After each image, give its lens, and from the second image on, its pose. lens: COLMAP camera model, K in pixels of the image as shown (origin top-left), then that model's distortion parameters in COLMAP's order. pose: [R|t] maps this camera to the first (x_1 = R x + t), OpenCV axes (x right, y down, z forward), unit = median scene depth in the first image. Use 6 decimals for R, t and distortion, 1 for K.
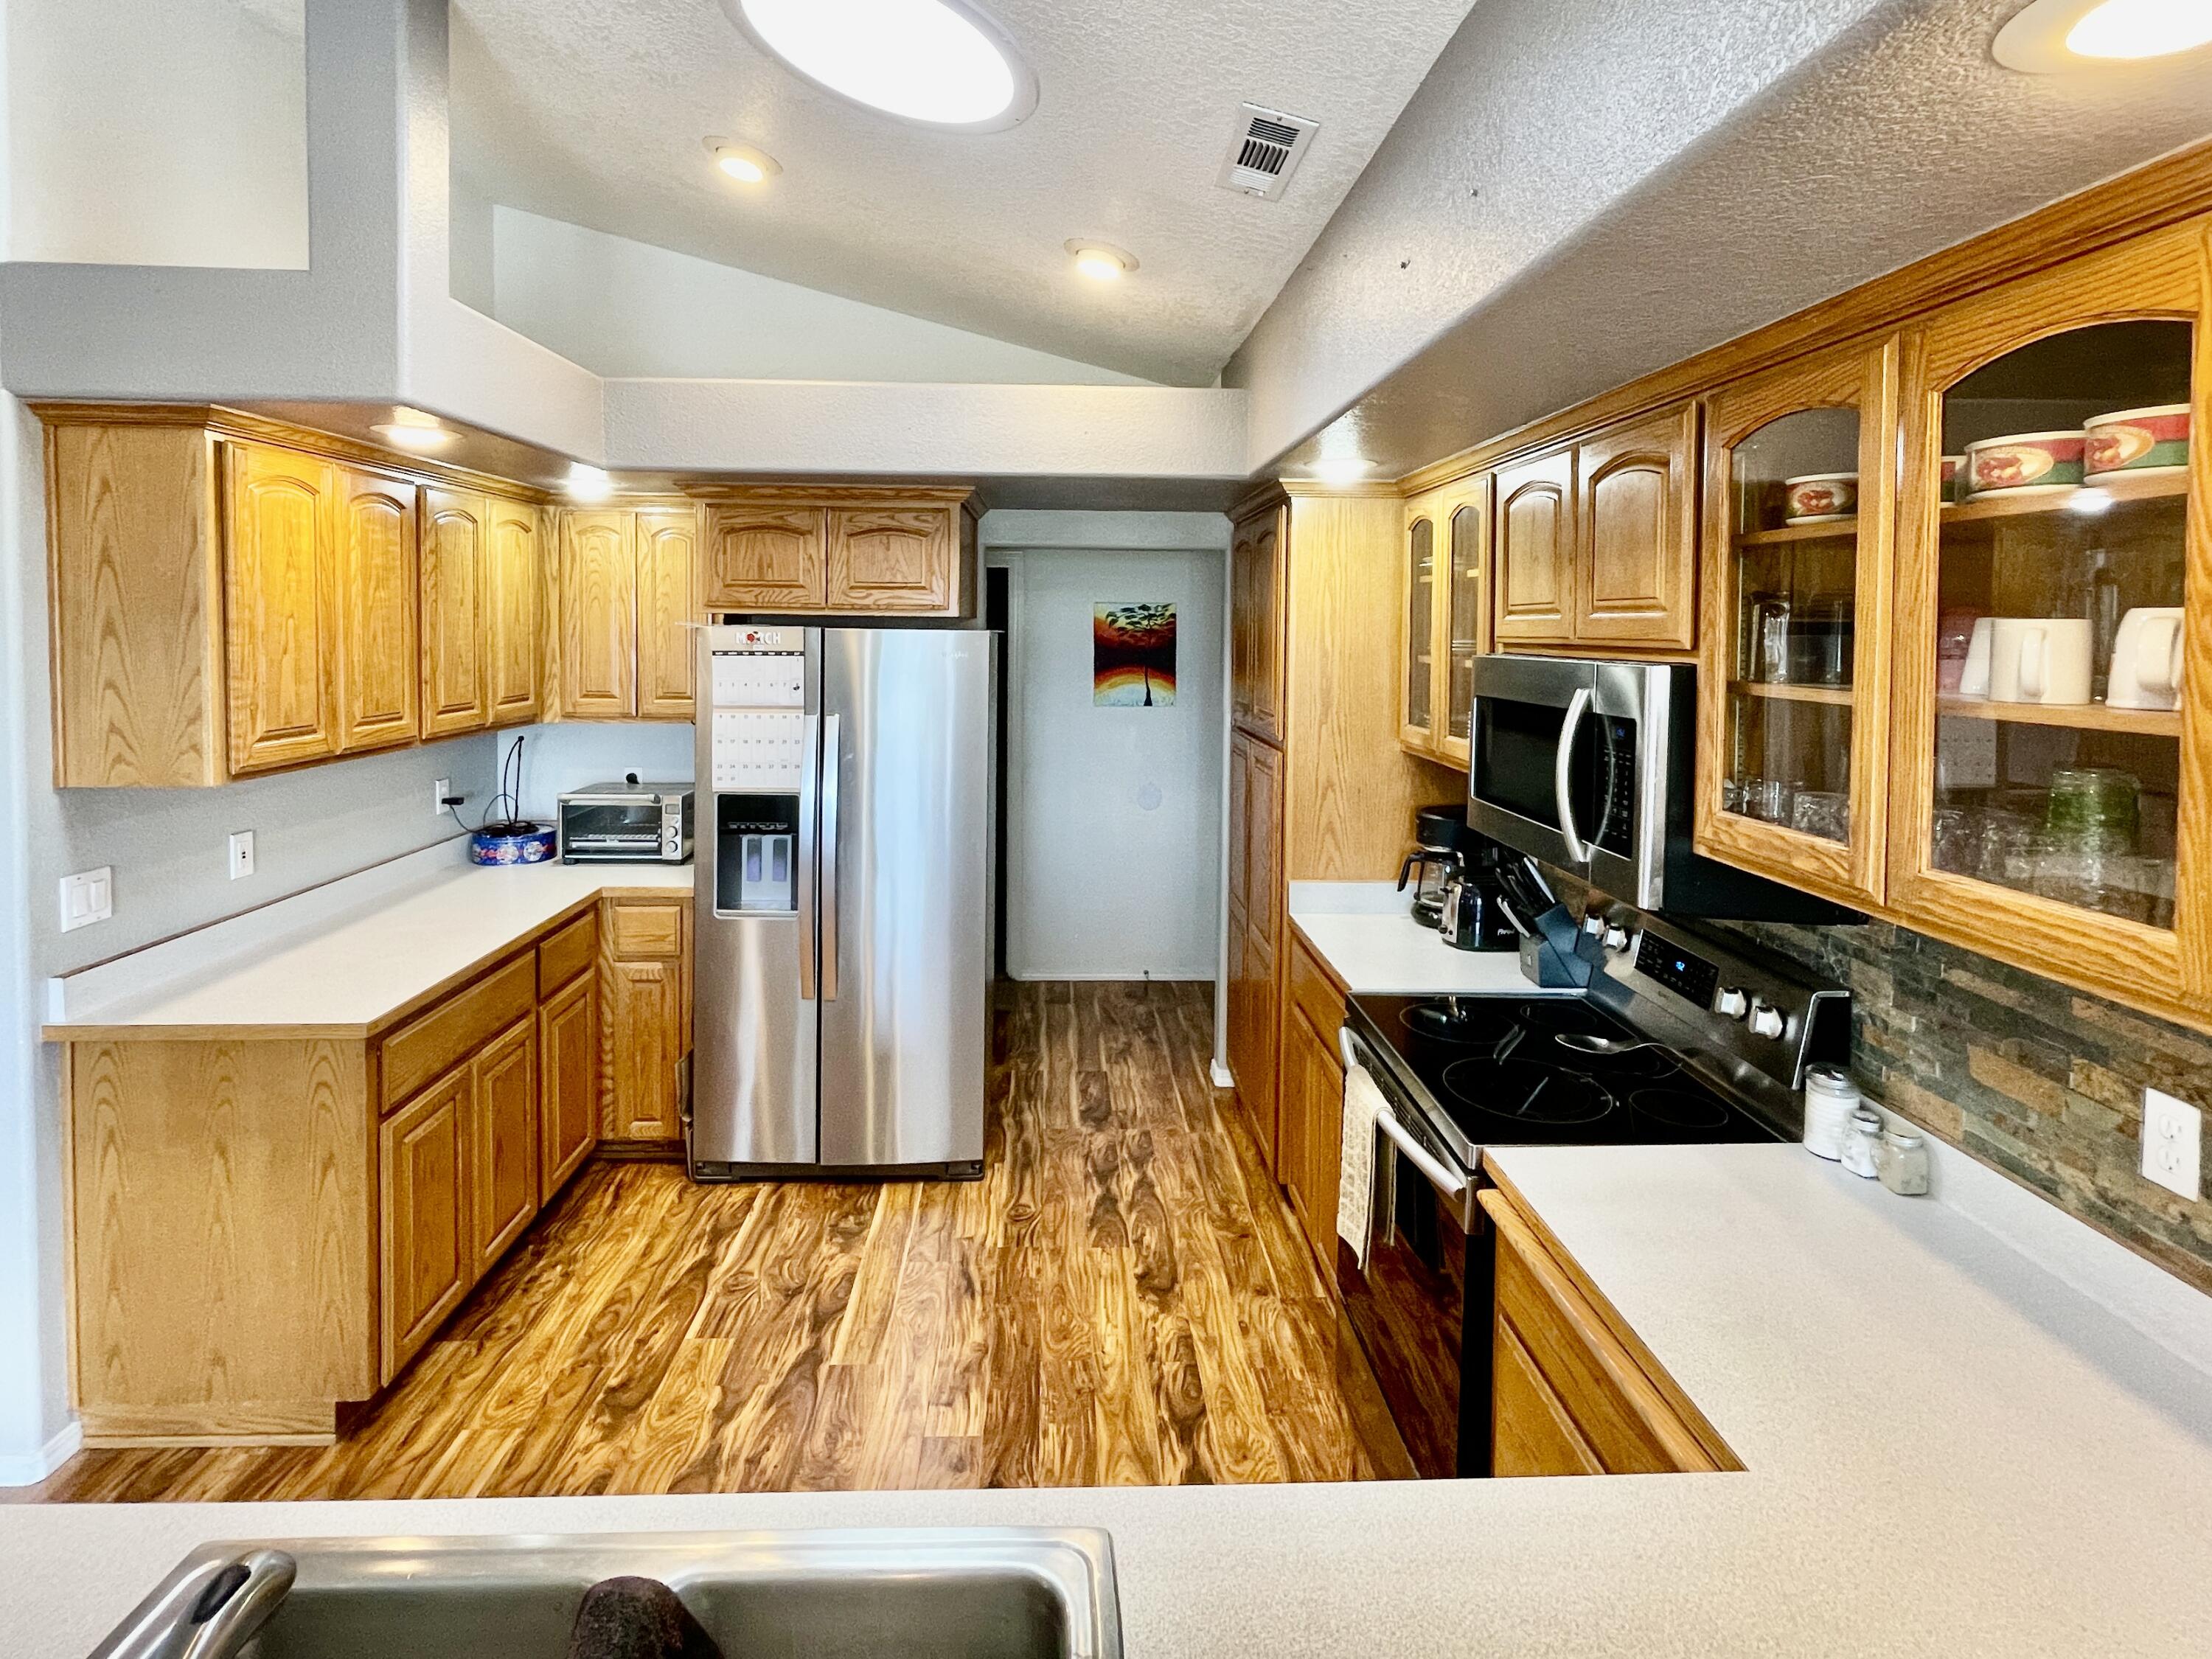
lens RADIAL K [[1094.9, 0, 1091.3], [0, 1094.9, 661.3], [0, 0, 1]] dist [0.002344, 0.003957]
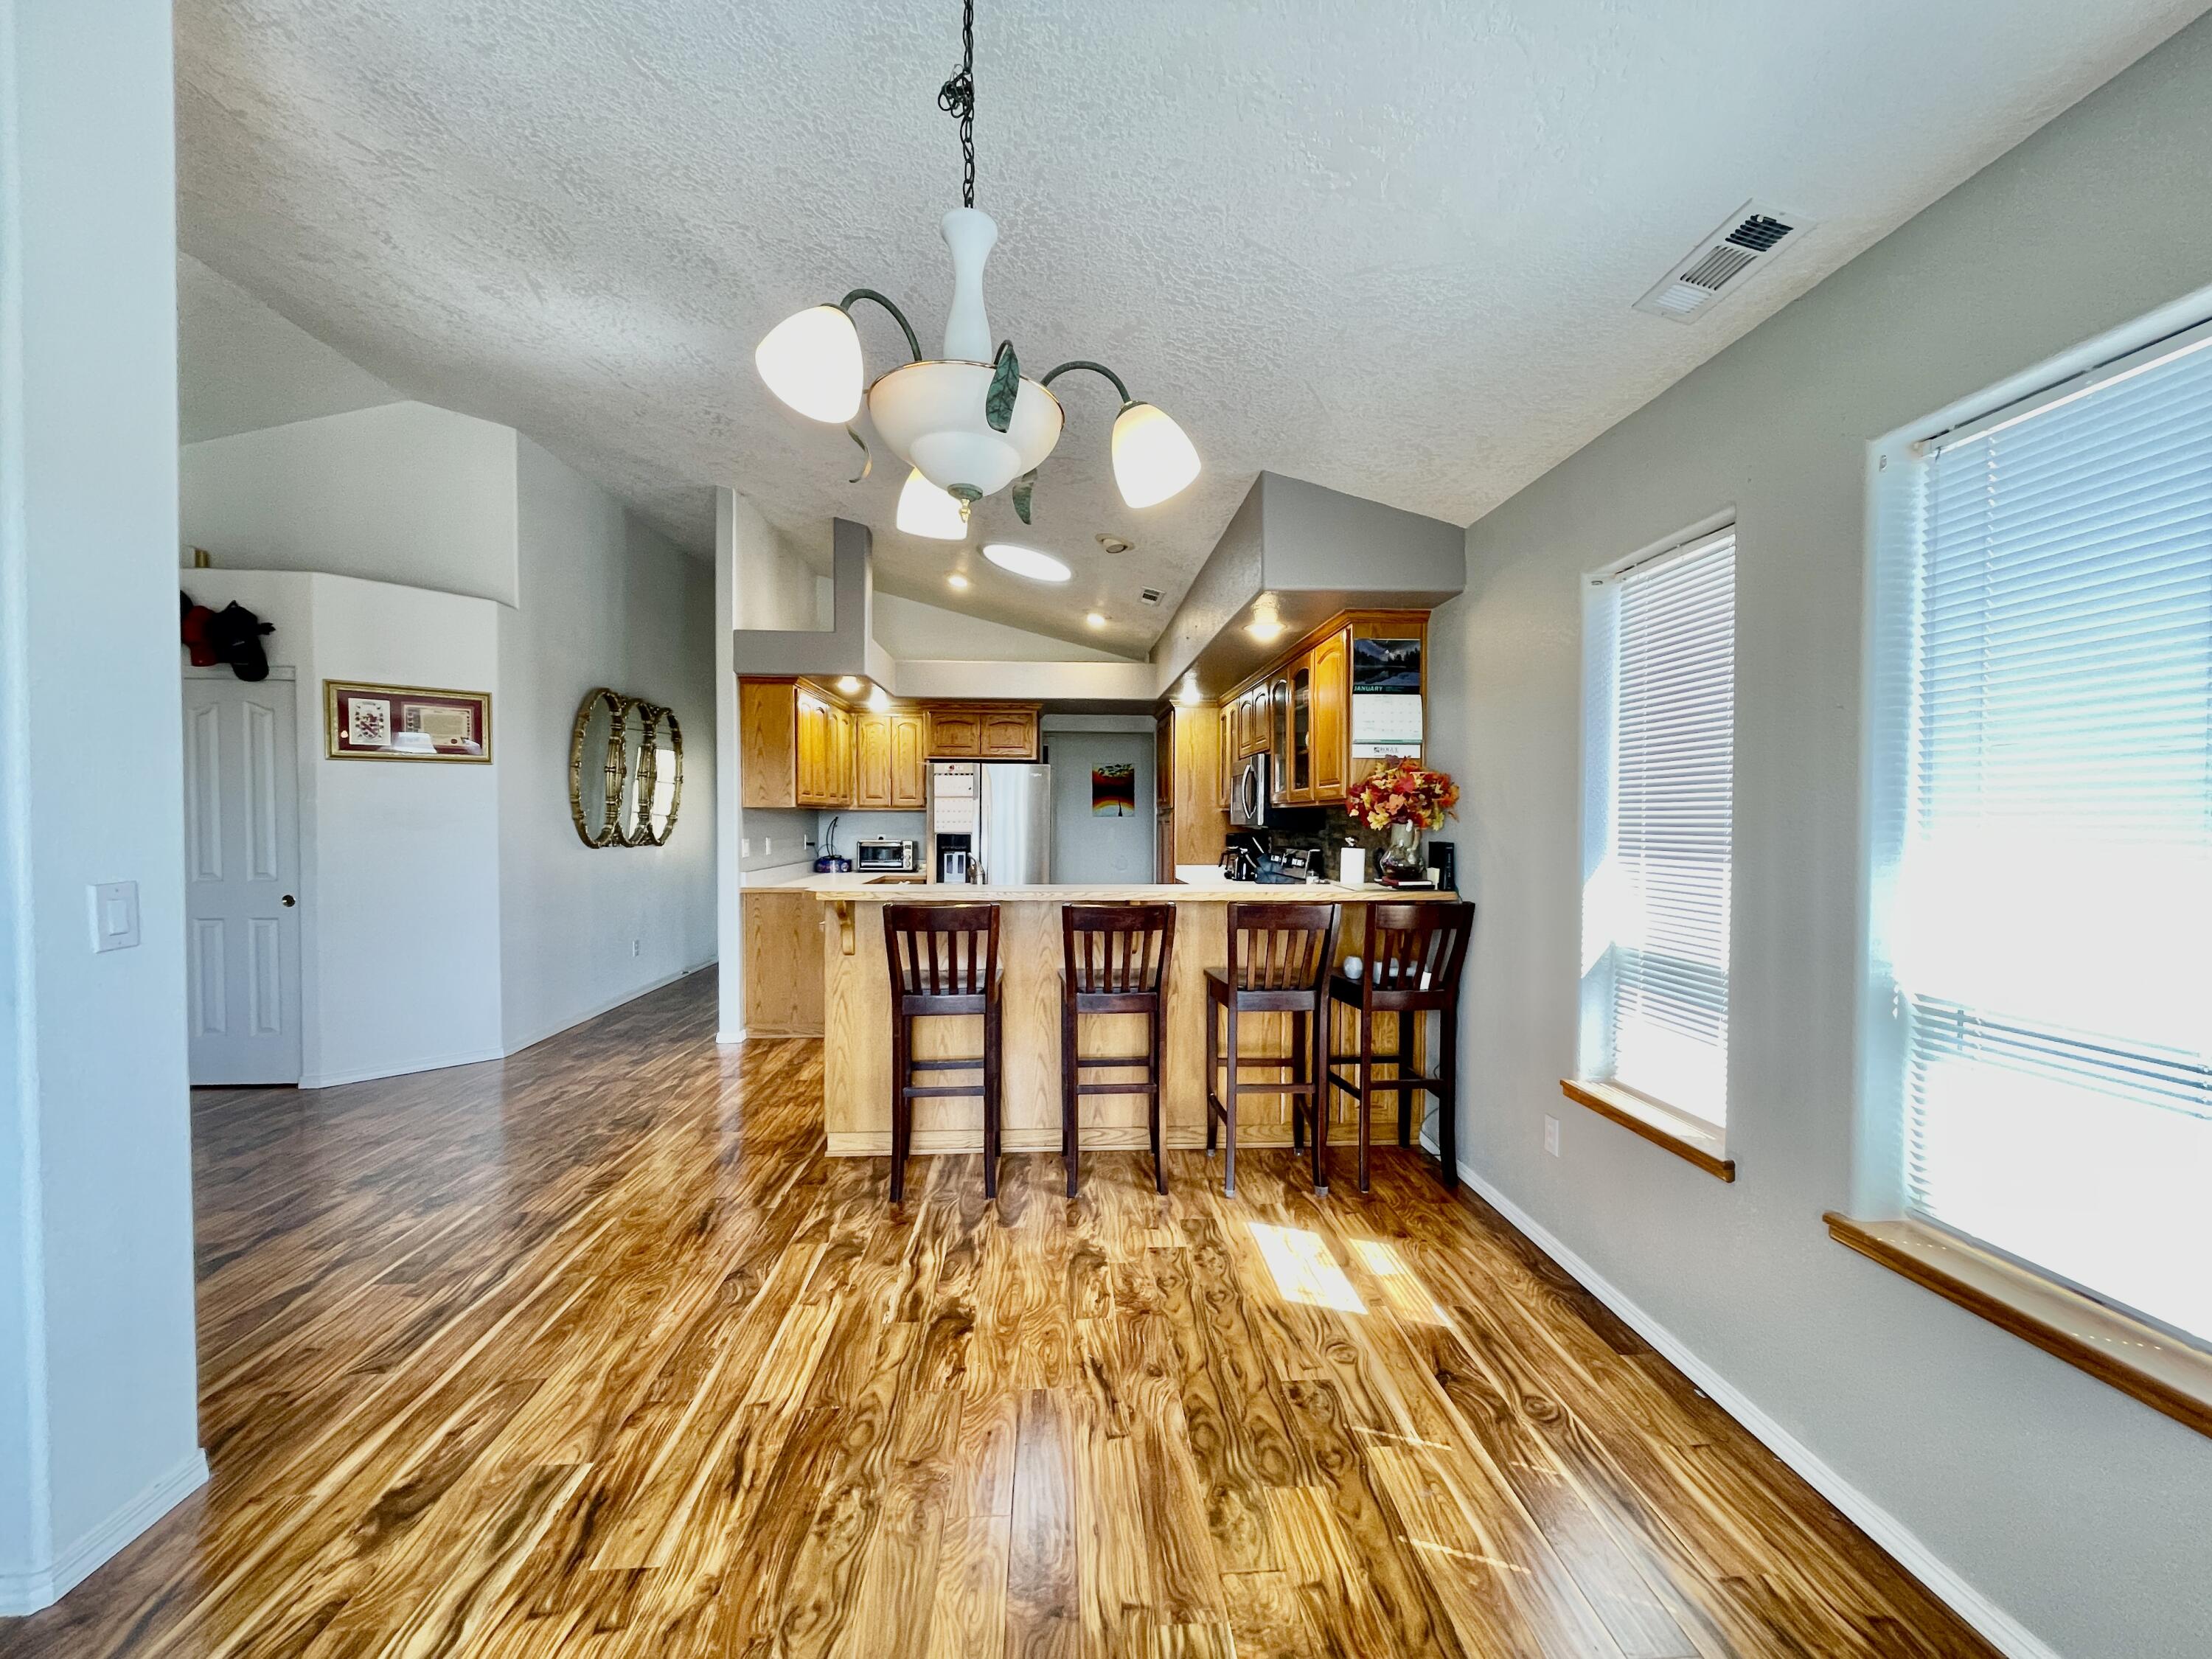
lens RADIAL K [[897.1, 0, 1112.2], [0, 897.1, 829.7], [0, 0, 1]] dist [0.002295, -0.001218]
pose [[0.999361, -0.009023, 0.034576, -0.030598], [0.009816, 0.999691, -0.022820, 0.172574], [-0.034360, 0.023145, 0.999141, -1.026735]]
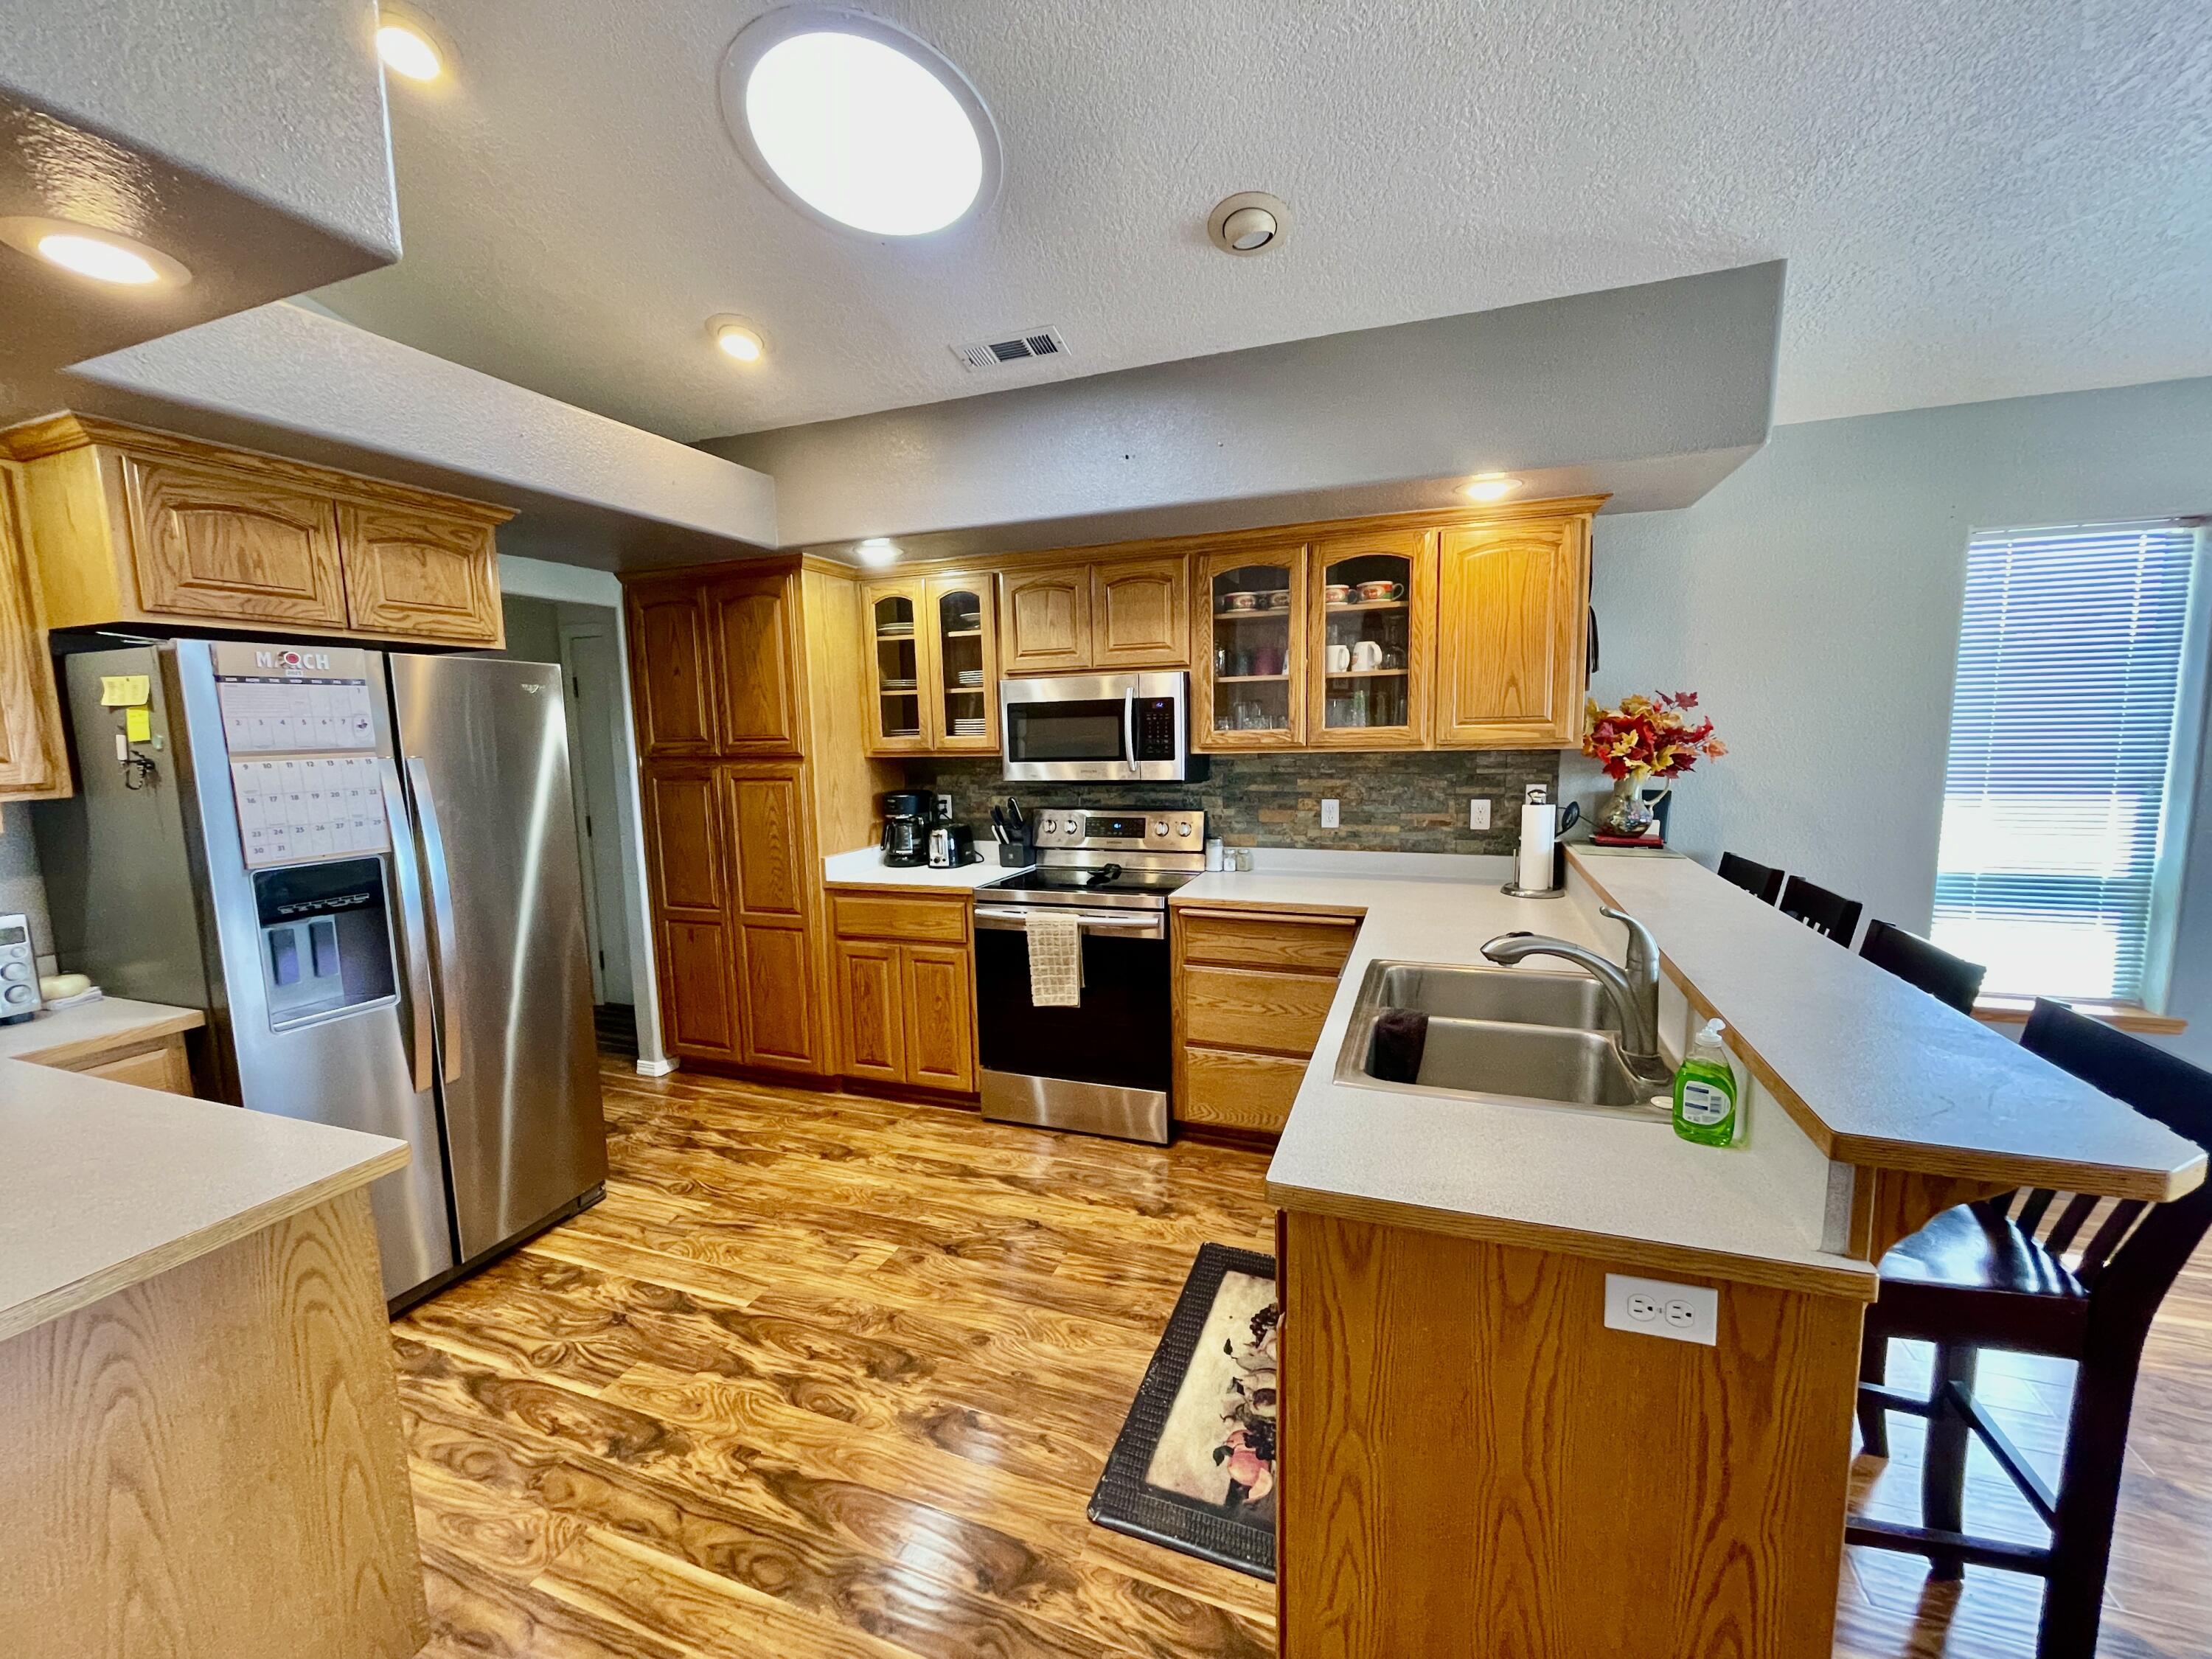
lens RADIAL K [[897.1, 0, 1105.1], [0, 897.1, 834.5], [0, 0, 1]] dist [0.002295, -0.001218]
pose [[0.378378, -0.131315, 0.916289, -0.728769], [0.057743, 0.991307, 0.118221, 0.062123], [-0.923848, 0.008177, 0.382672, 0.253570]]
